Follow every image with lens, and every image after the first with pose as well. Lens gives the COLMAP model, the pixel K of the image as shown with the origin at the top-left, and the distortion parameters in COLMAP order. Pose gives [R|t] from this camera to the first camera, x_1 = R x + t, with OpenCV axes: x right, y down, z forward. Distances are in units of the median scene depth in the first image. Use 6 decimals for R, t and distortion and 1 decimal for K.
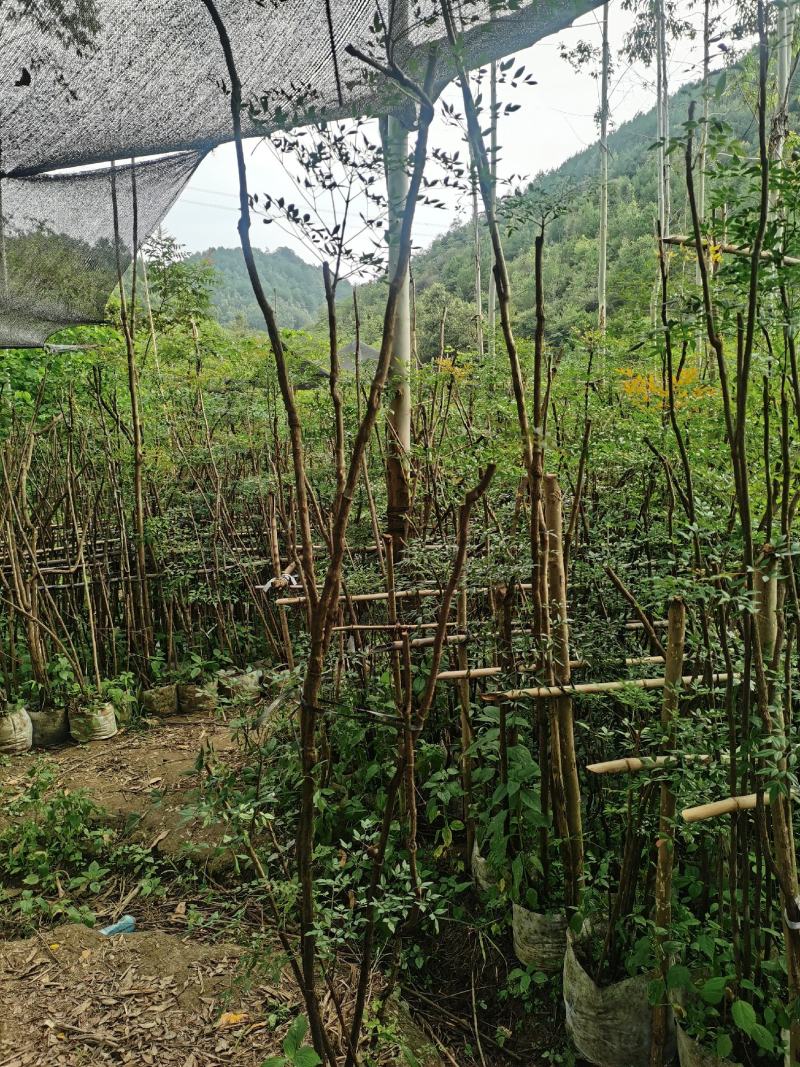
lens RADIAL K [[807.1, 0, 407.6], [0, 807.1, 525.5], [0, 0, 1]] dist [0.038355, -0.040605]
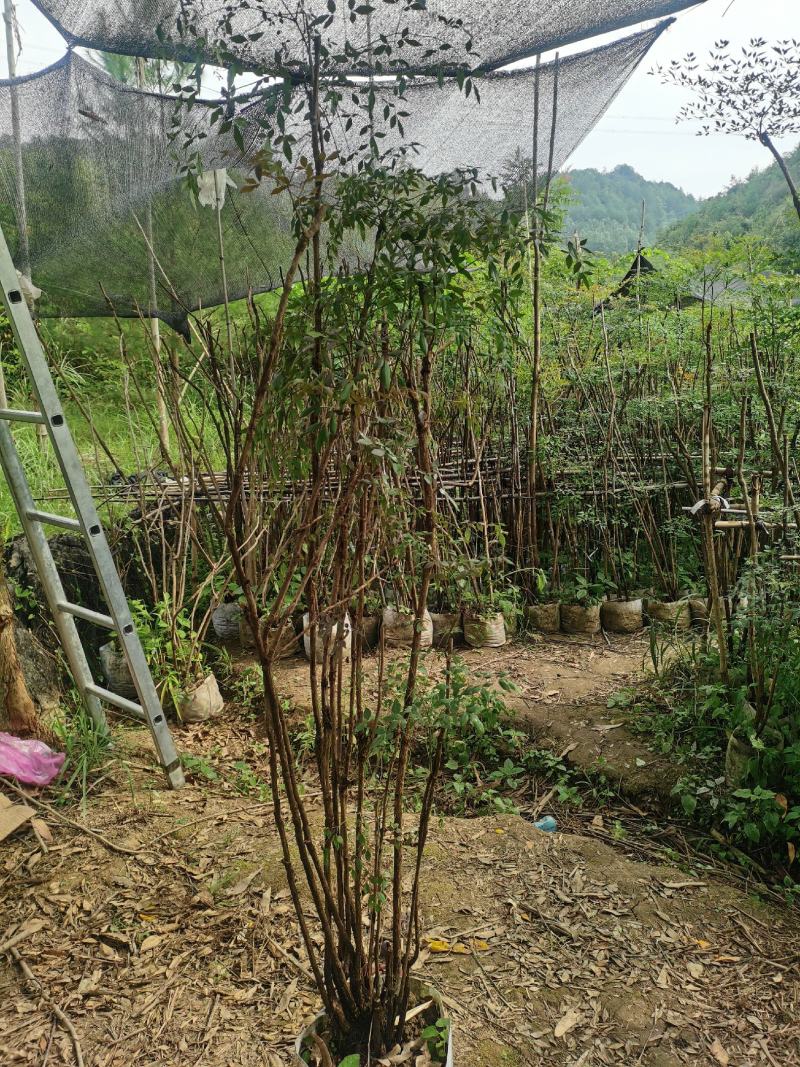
lens RADIAL K [[807.1, 0, 402.1], [0, 807.1, 531.7], [0, 0, 1]] dist [0.038355, -0.040605]
pose [[0.924478, 0.075434, -0.373698, -0.147860], [-0.042558, 0.994522, 0.095469, 0.030437], [0.378852, -0.072355, 0.922624, 0.012462]]
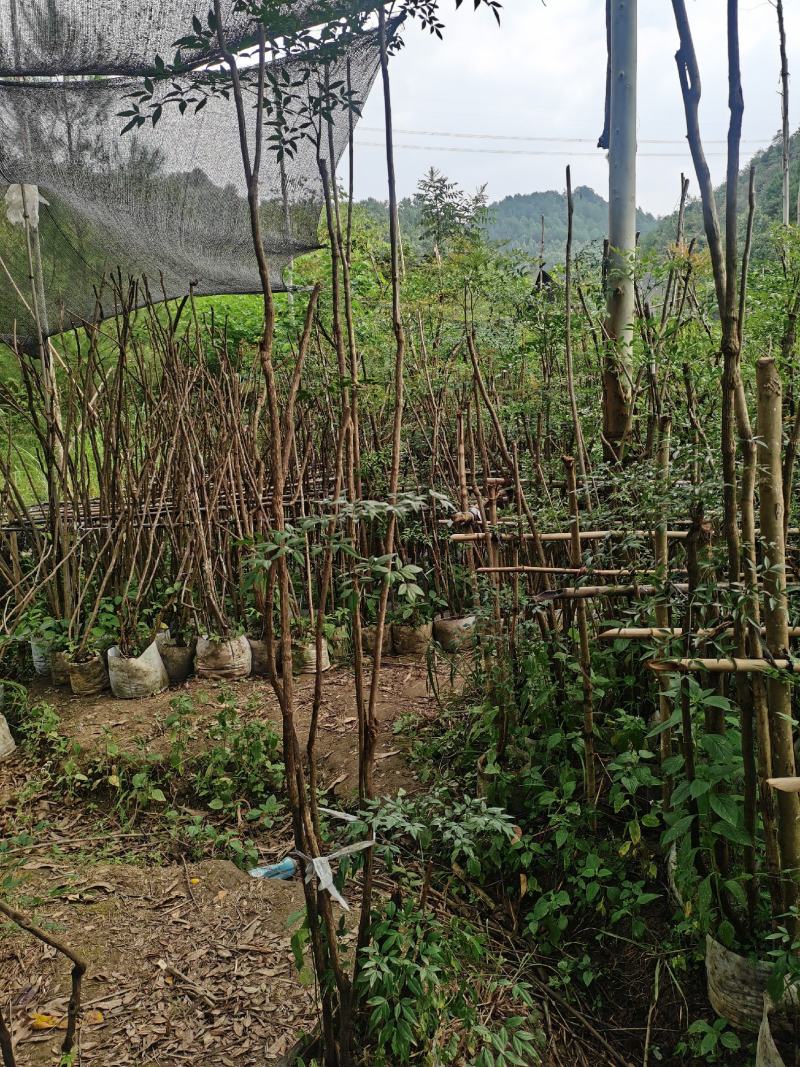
lens RADIAL K [[807.1, 0, 409.0], [0, 807.1, 530.7], [0, 0, 1]] dist [0.038355, -0.040605]
pose [[0.938563, 0.031401, -0.343676, 0.094554], [-0.008870, 0.997718, 0.066935, 0.029634], [0.344993, -0.059774, 0.936700, 0.166007]]
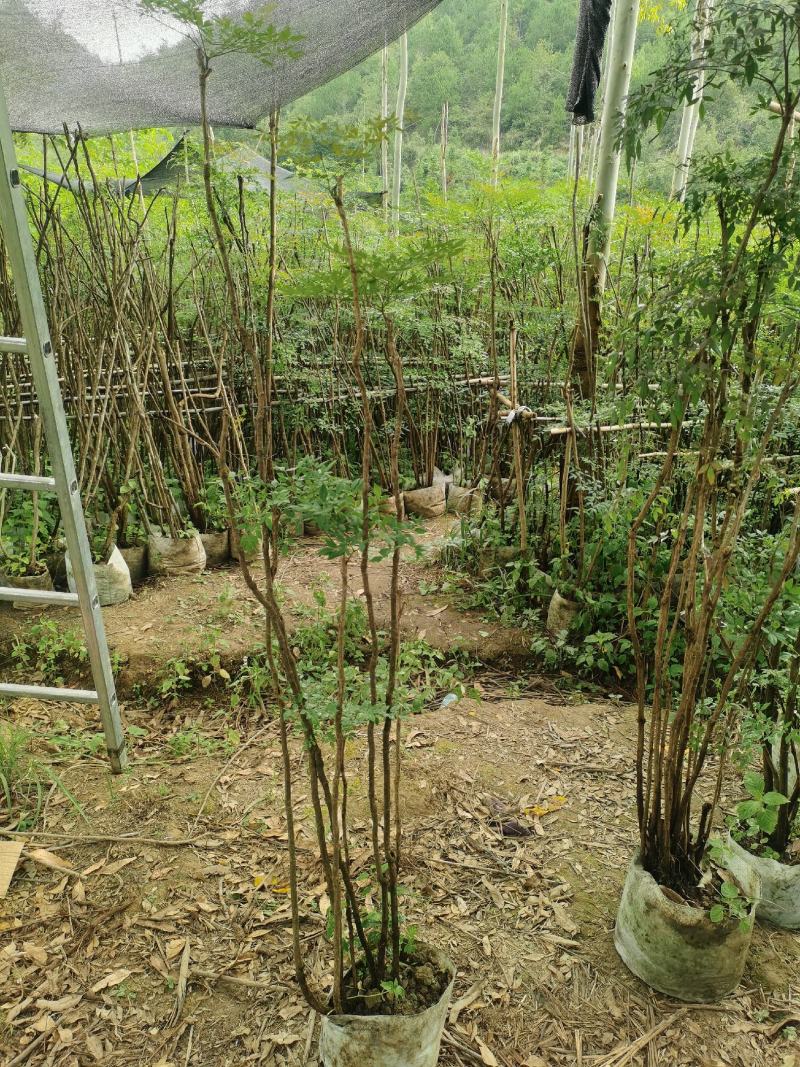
lens RADIAL K [[807.1, 0, 397.5], [0, 807.1, 537.0], [0, 0, 1]] dist [0.038355, -0.040605]
pose [[0.965894, -0.012583, 0.258631, -0.659581], [-0.042882, 0.977254, 0.207693, 0.013863], [-0.255362, -0.211700, 0.943384, -0.036873]]
